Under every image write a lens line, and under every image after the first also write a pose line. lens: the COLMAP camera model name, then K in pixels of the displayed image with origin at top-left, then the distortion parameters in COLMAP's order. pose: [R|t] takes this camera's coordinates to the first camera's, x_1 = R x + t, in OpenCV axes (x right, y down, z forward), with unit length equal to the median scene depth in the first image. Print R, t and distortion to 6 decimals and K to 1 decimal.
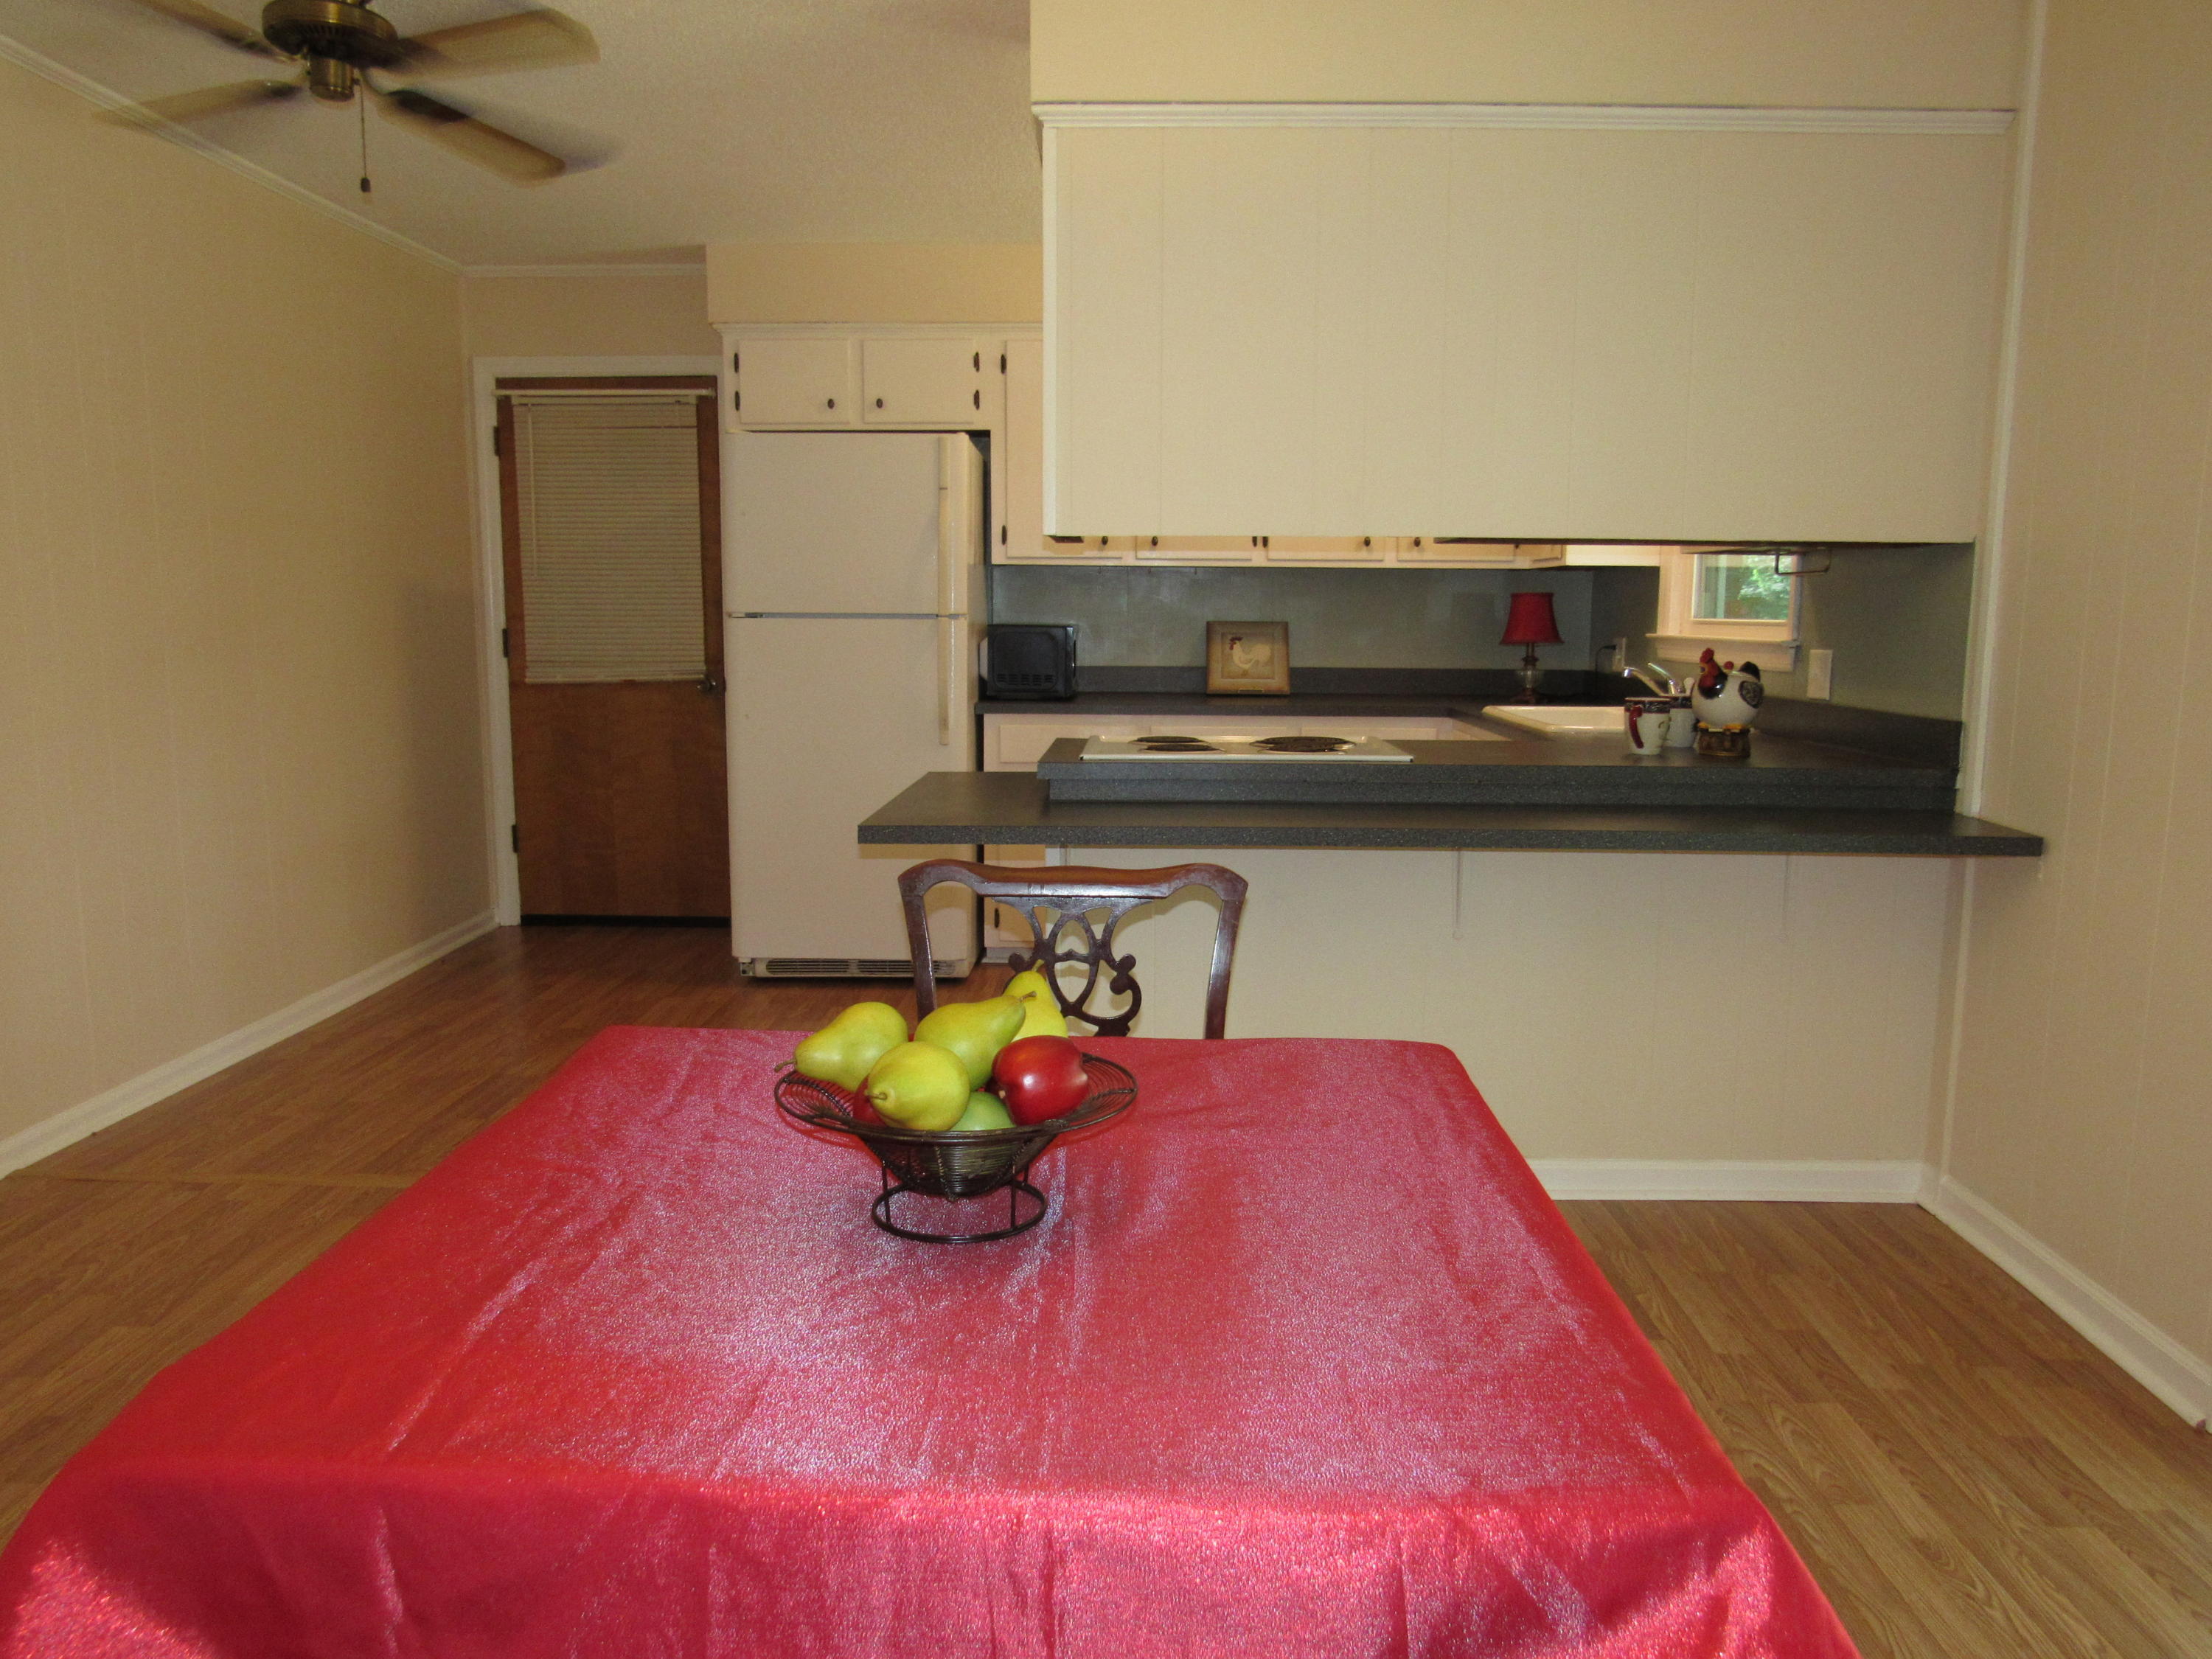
lens RADIAL K [[1583.1, 0, 1106.0], [0, 1583.1, 829.5], [0, 0, 1]] dist [-0.028171, -0.000375]
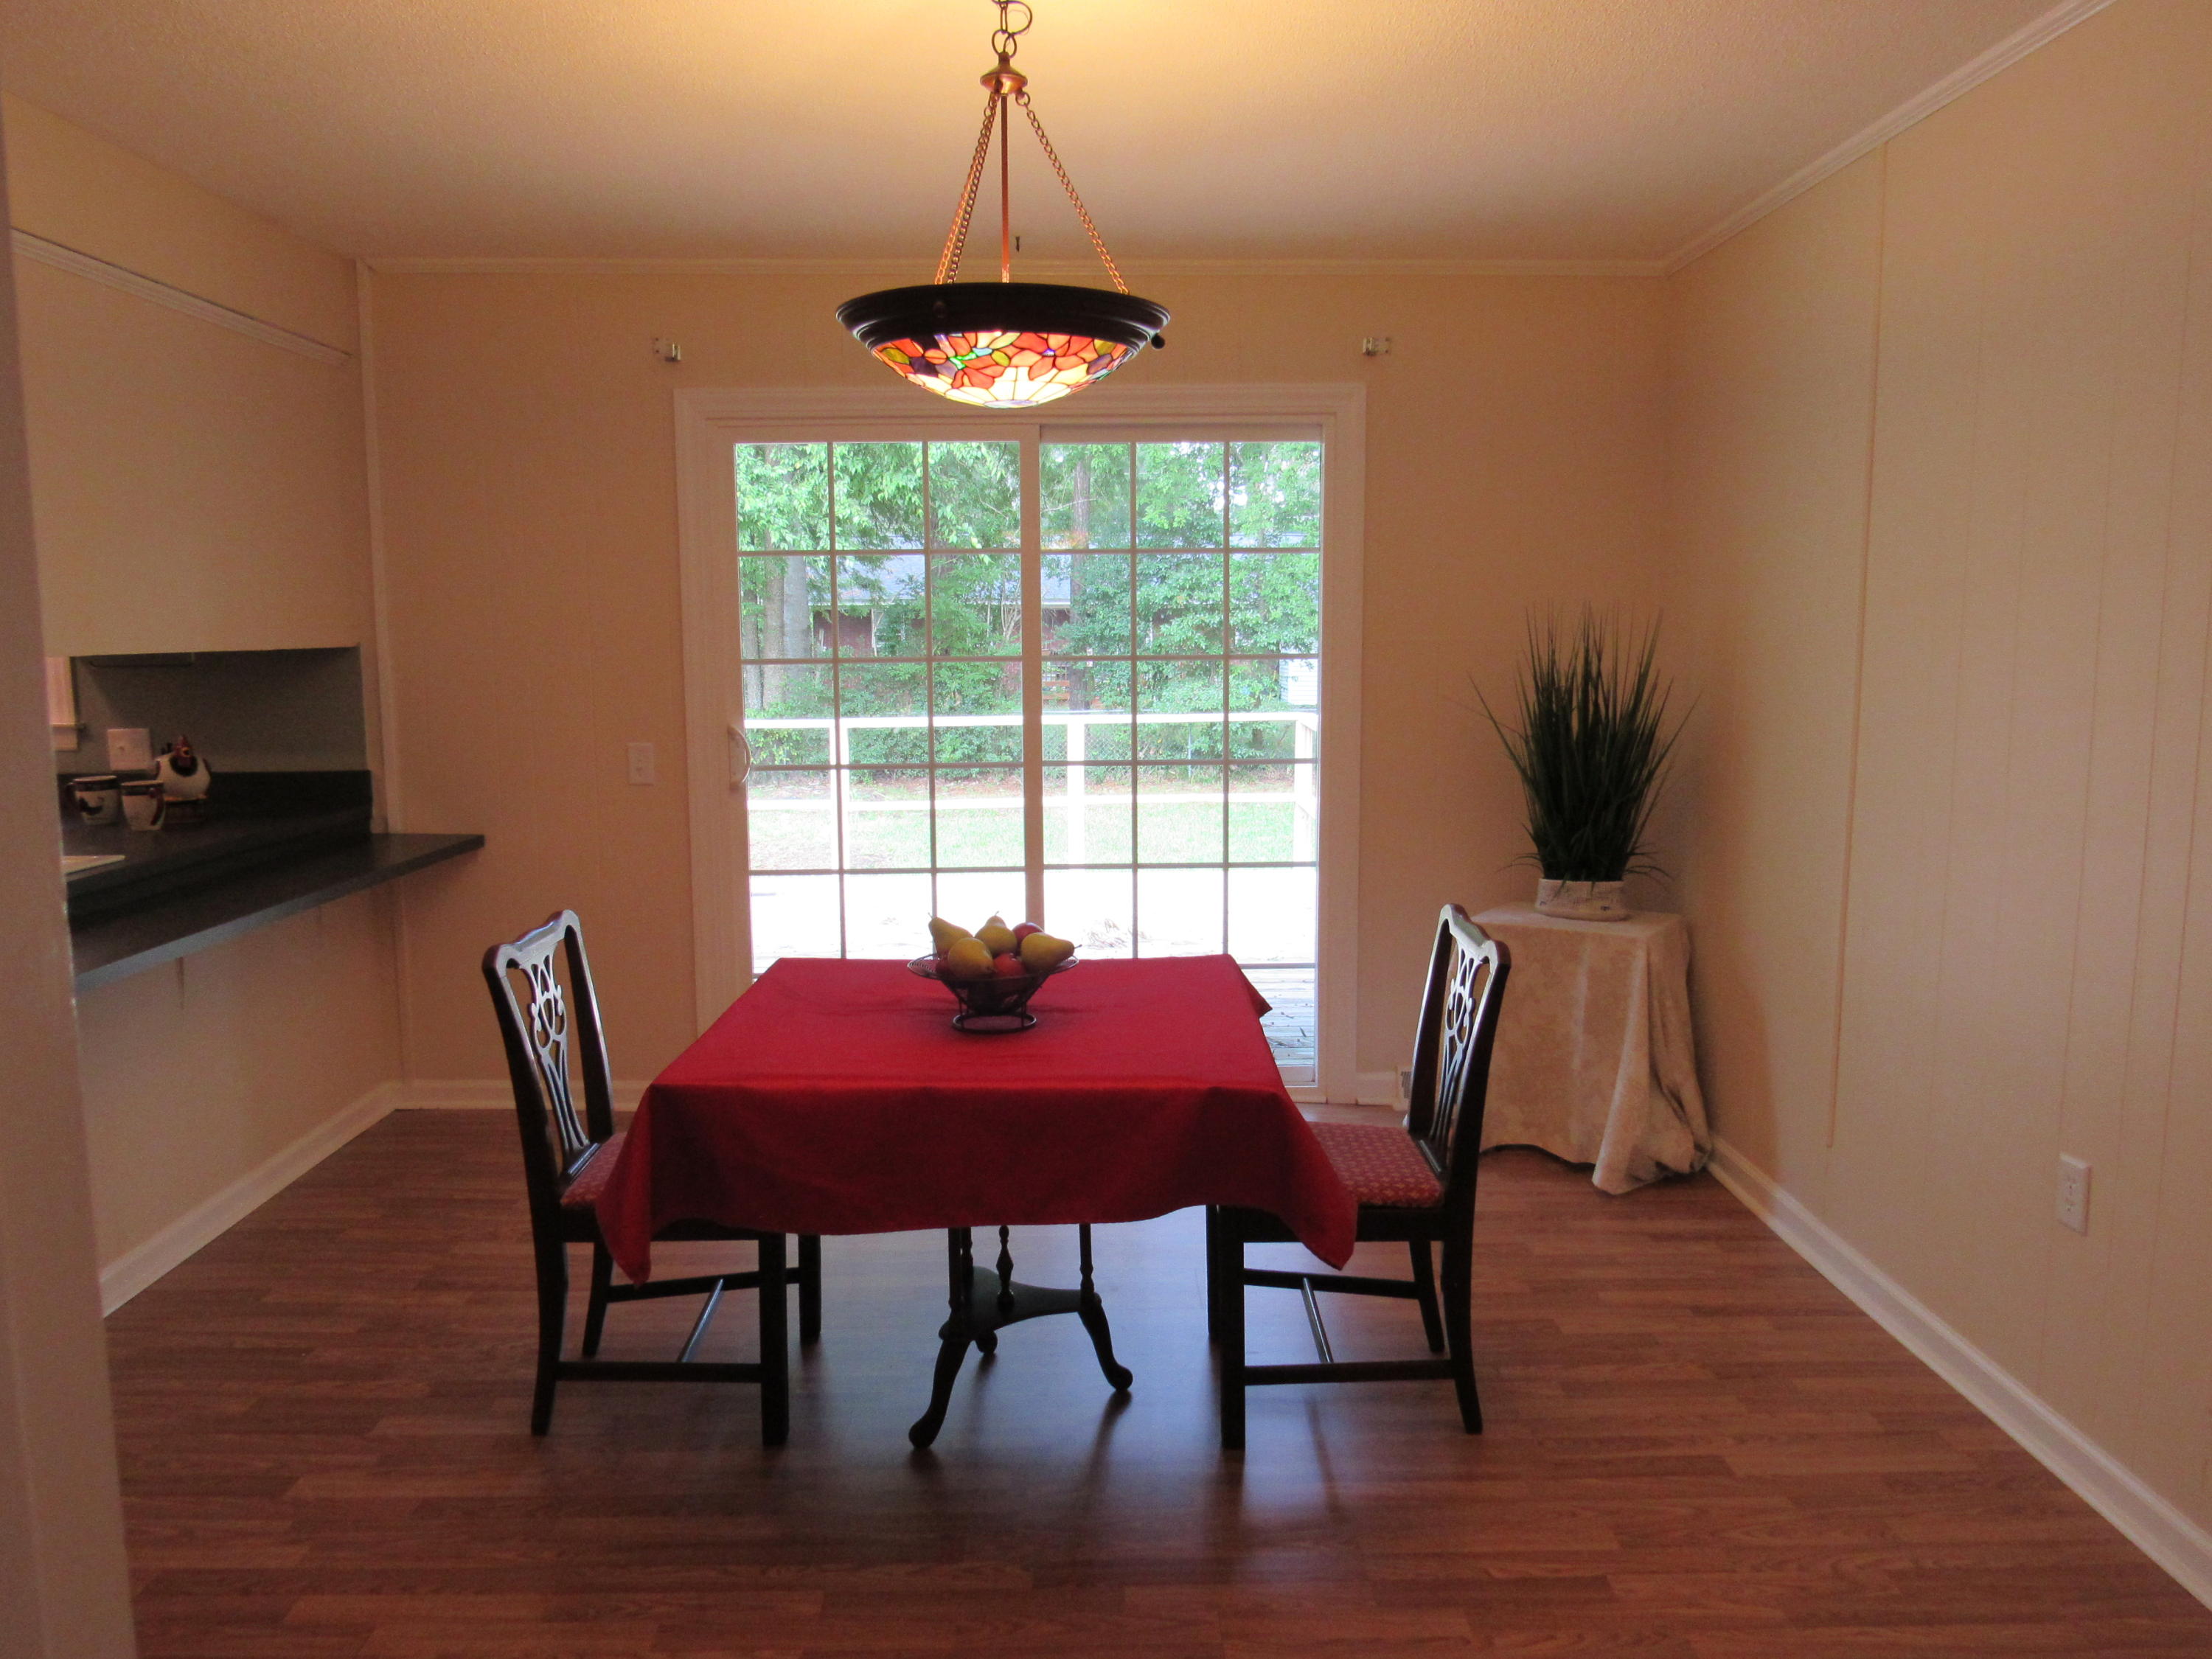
lens RADIAL K [[1583.1, 0, 1106.0], [0, 1583.1, 829.5], [0, 0, 1]] dist [-0.028171, -0.000375]
pose [[-0.029506, -0.135941, 0.990277, -0.552599], [0.147127, 0.979327, 0.138821, -0.073759], [-0.988677, 0.149793, -0.008896, 0.235496]]
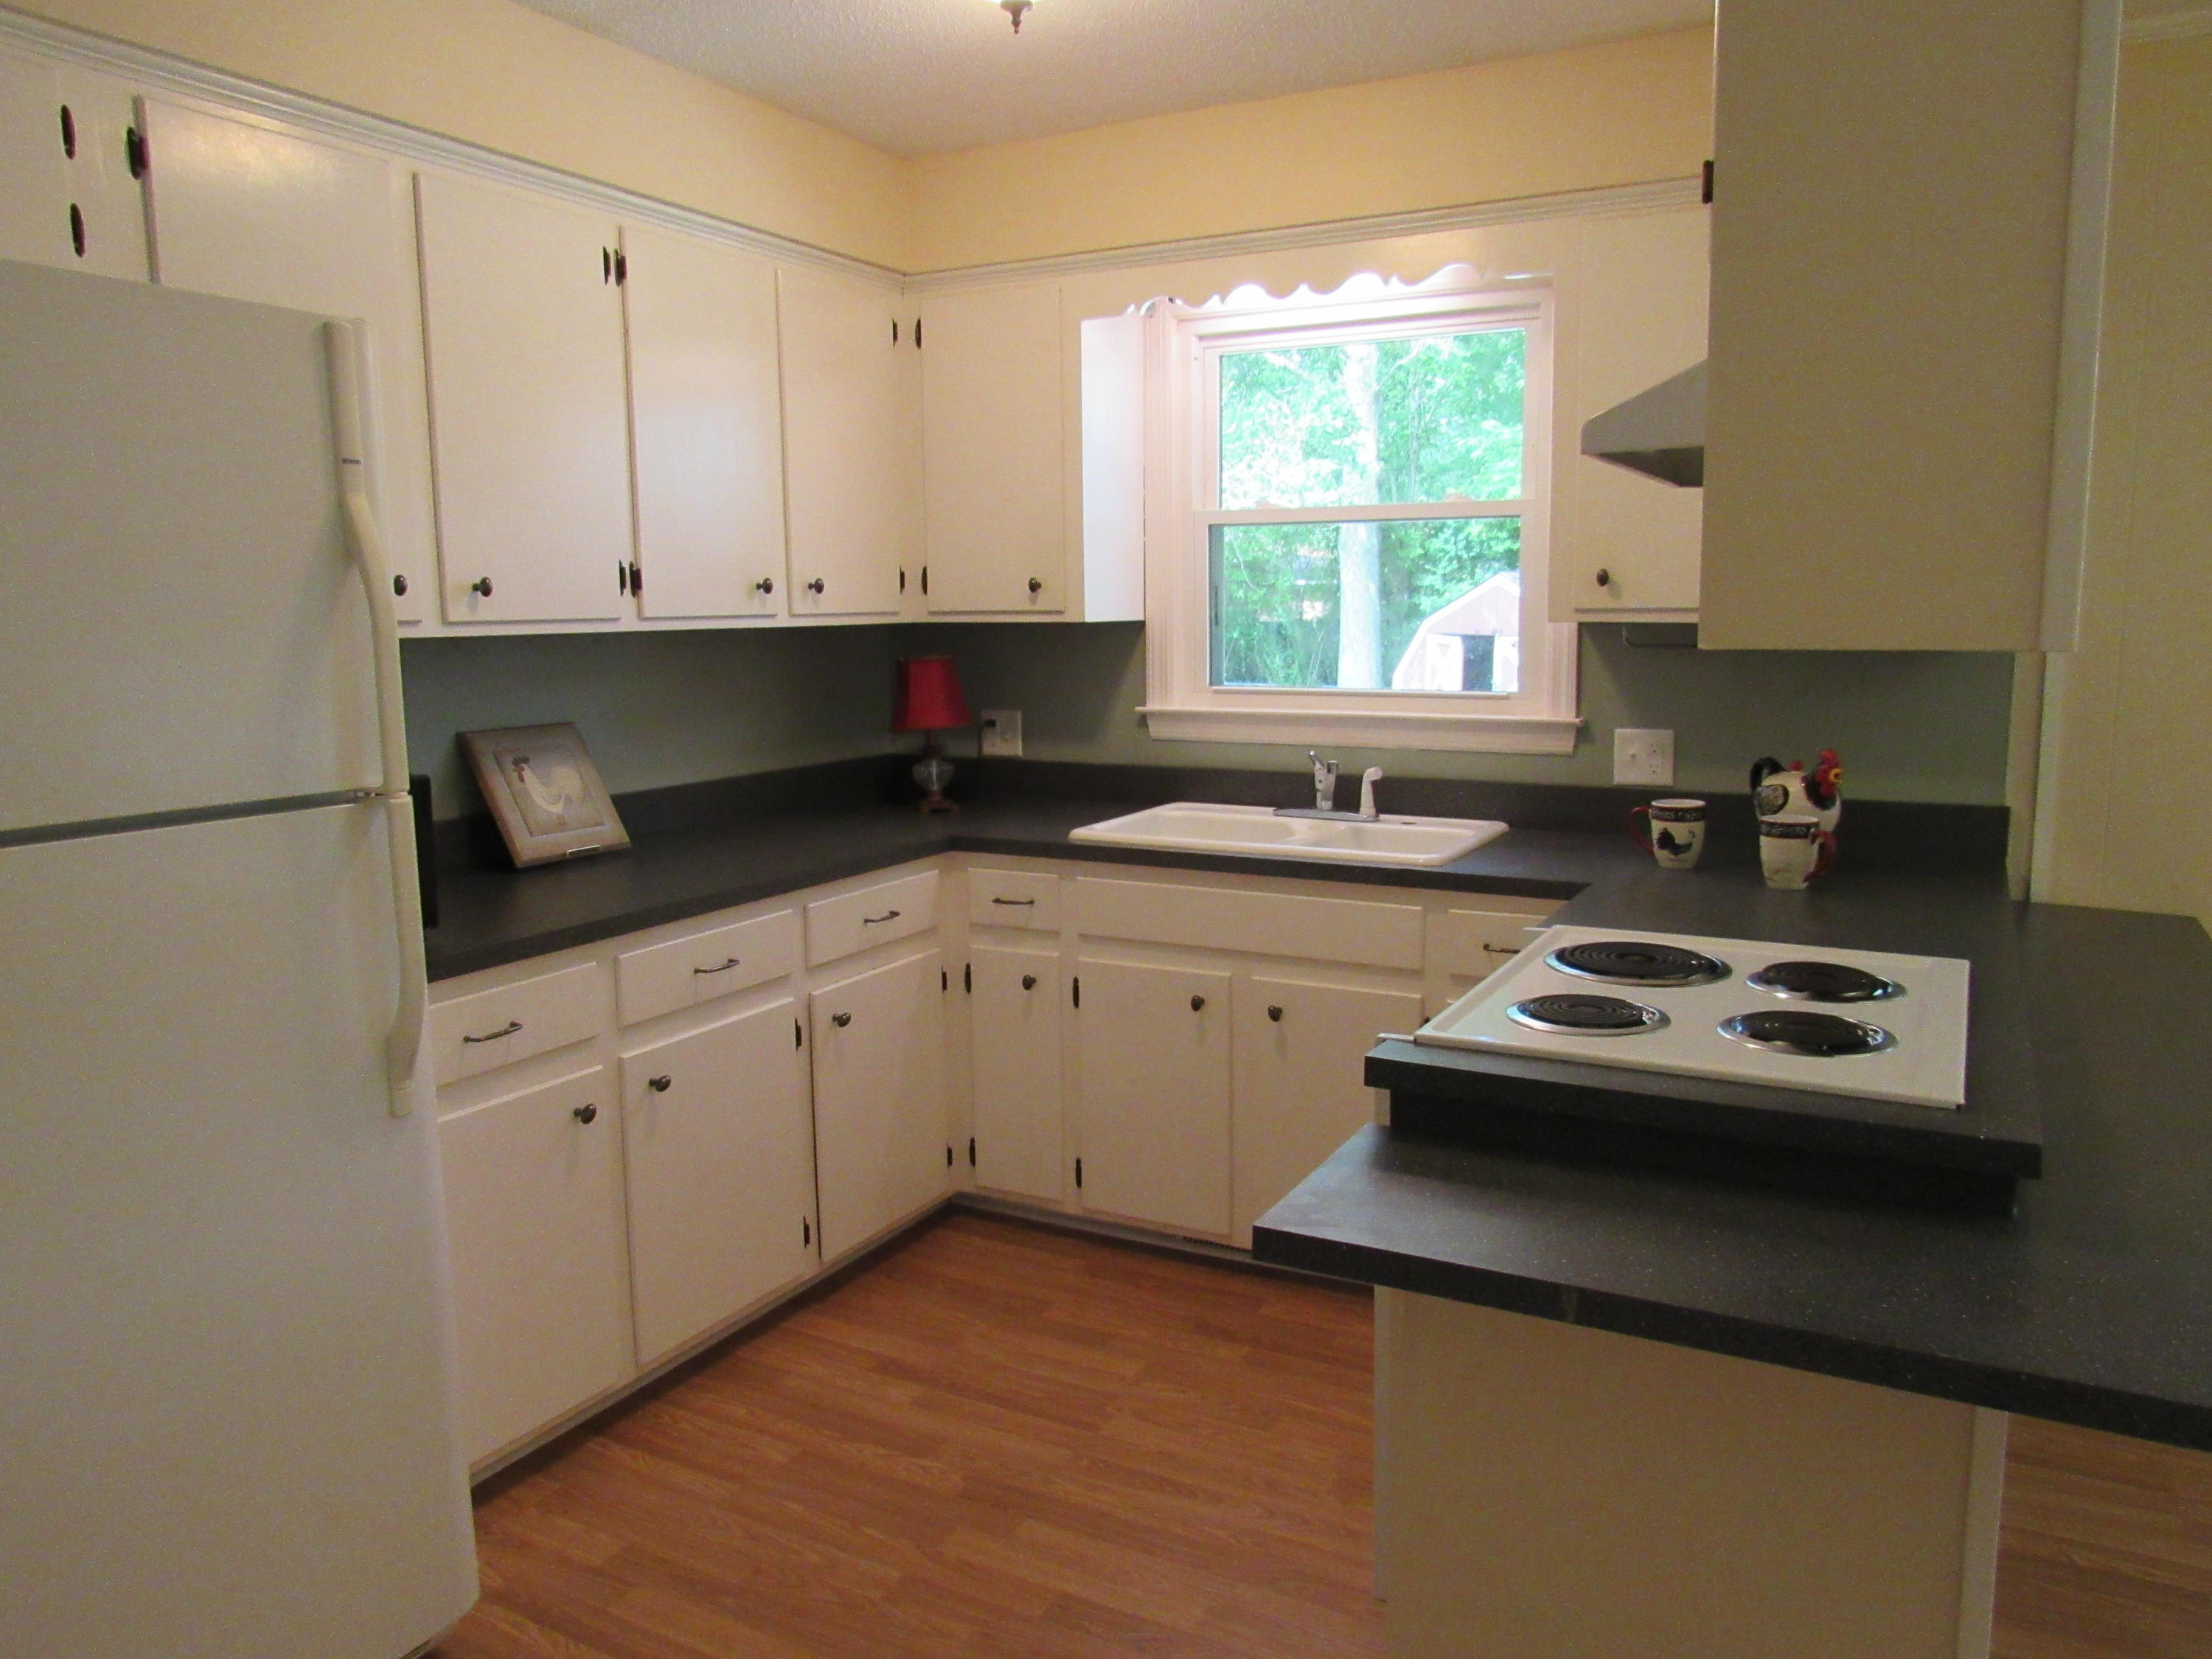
lens RADIAL K [[1583.1, 0, 1106.0], [0, 1583.1, 829.5], [0, 0, 1]] dist [-0.028171, -0.000375]
pose [[0.470361, -0.134704, 0.872133, -0.344901], [0.133126, 0.987802, 0.080772, -0.130917], [-0.872375, 0.078112, 0.482556, 0.647274]]
